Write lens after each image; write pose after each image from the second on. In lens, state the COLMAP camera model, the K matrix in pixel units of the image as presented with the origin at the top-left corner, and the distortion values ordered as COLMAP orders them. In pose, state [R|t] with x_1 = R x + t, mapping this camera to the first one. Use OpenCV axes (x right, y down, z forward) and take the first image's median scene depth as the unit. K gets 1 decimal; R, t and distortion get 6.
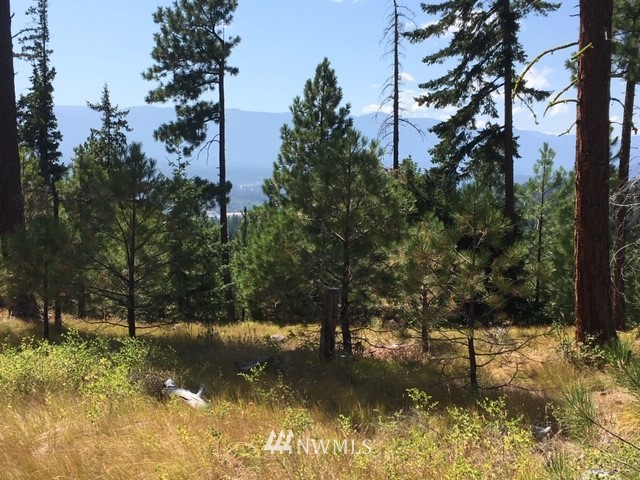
lens RADIAL K [[892.7, 0, 320.0], [0, 892.7, 240.0], [0, 0, 1]] dist [0.001761, 0.003787]
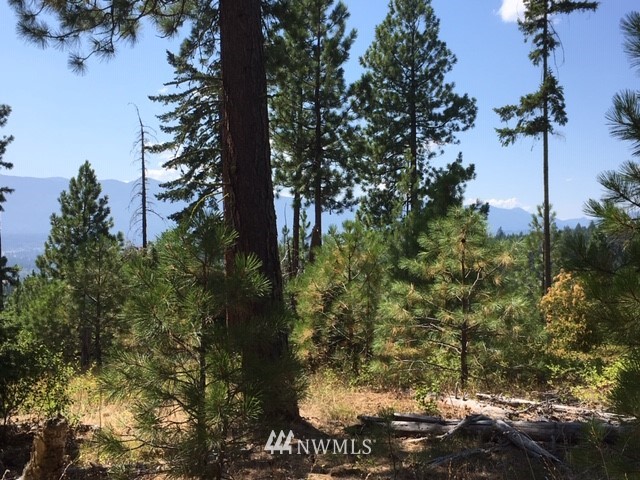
lens RADIAL K [[850.2, 0, 320.0], [0, 850.2, 240.0], [0, 0, 1]] dist [0.026191, -0.027379]
pose [[0.964223, -0.010573, 0.264880, 0.003542], [0.029811, 0.997191, -0.068715, 0.003420], [-0.263409, 0.074153, 0.961830, -0.258212]]
